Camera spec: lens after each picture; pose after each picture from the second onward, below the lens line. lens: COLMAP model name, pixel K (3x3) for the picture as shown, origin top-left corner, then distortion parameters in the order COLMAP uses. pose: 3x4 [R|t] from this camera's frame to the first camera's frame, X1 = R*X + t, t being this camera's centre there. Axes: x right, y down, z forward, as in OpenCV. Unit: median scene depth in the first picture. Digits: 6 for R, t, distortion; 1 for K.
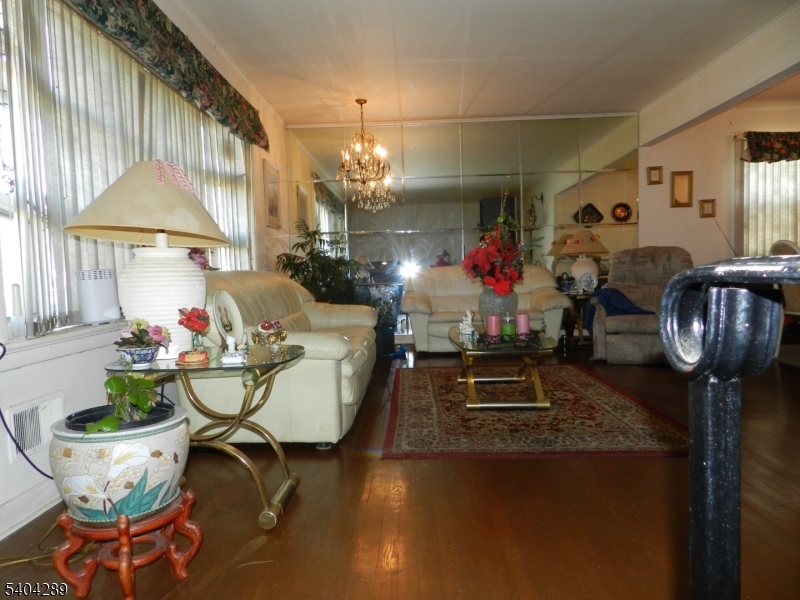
lens RADIAL K [[536.0, 0, 400.6], [0, 536.0, 306.5], [0, 0, 1]] dist [0.008106, -0.007793]
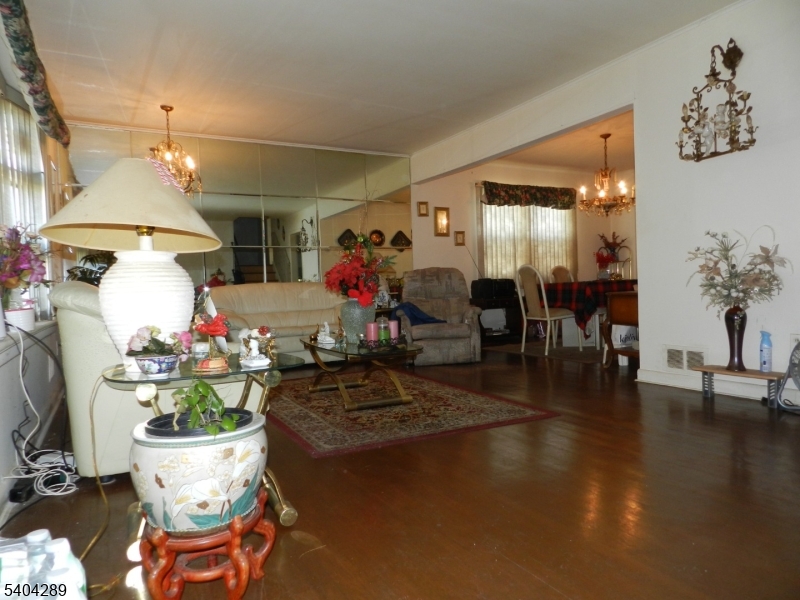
lens RADIAL K [[536.0, 0, 403.0], [0, 536.0, 303.0], [0, 0, 1]] dist [0.008106, -0.007793]
pose [[0.868712, -0.012137, 0.495168, -0.199503], [0.035491, 0.998655, -0.037786, 0.011739], [-0.494044, 0.050399, 0.867975, -0.009664]]
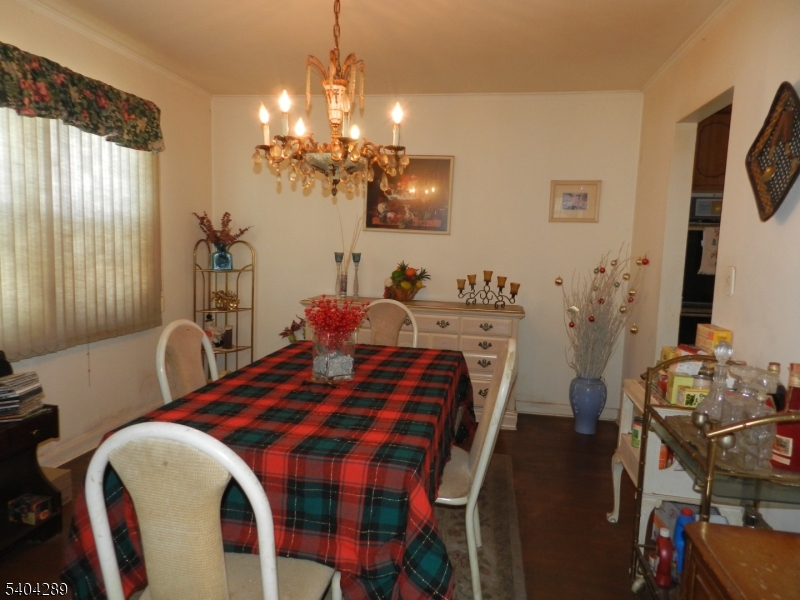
lens RADIAL K [[536.0, 0, 405.7], [0, 536.0, 301.9], [0, 0, 1]] dist [0.008106, -0.007793]
pose [[0.142577, -0.069192, 0.987362, 0.433629], [0.022403, 0.997524, 0.066669, -0.170176], [-0.989530, 0.012615, 0.143775, 0.755558]]
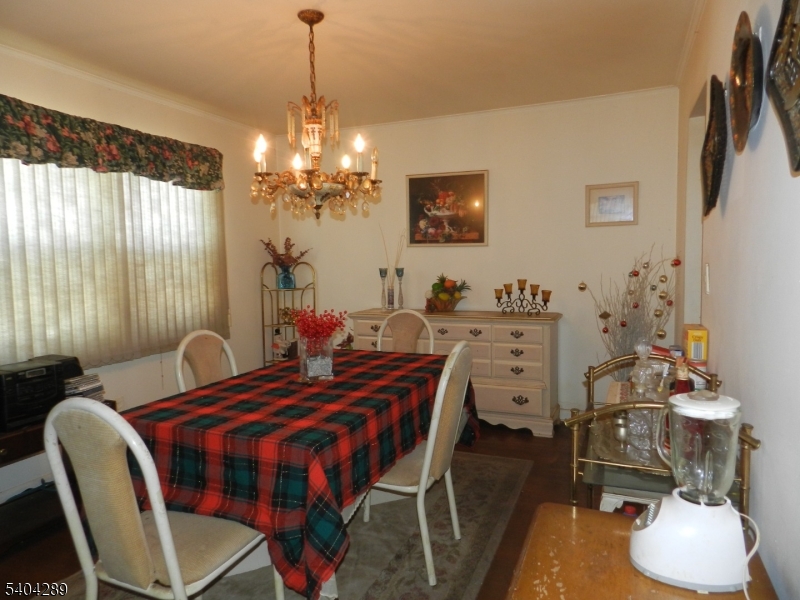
lens RADIAL K [[536.0, 0, 403.9], [0, 536.0, 302.3], [0, 0, 1]] dist [0.008106, -0.007793]
pose [[0.364421, -0.049555, 0.929915, 0.421870], [0.063753, 0.997568, 0.028176, -0.159170], [-0.929049, 0.049017, 0.366694, 0.607764]]
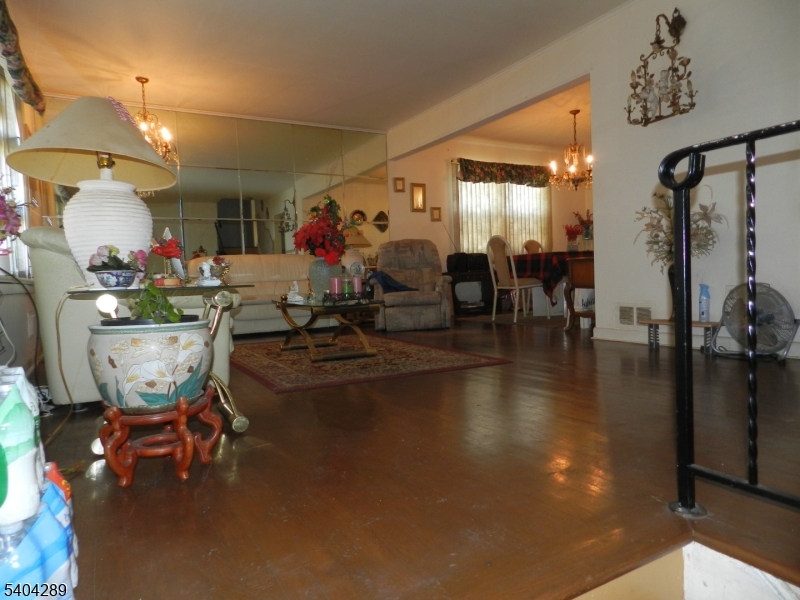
lens RADIAL K [[536.0, 0, 403.6], [0, 536.0, 305.1], [0, 0, 1]] dist [0.008106, -0.007793]
pose [[0.859888, -0.026616, 0.509788, -0.186732], [0.040101, 0.999076, -0.015479, 0.061725], [-0.508905, 0.033753, 0.860161, -0.062908]]
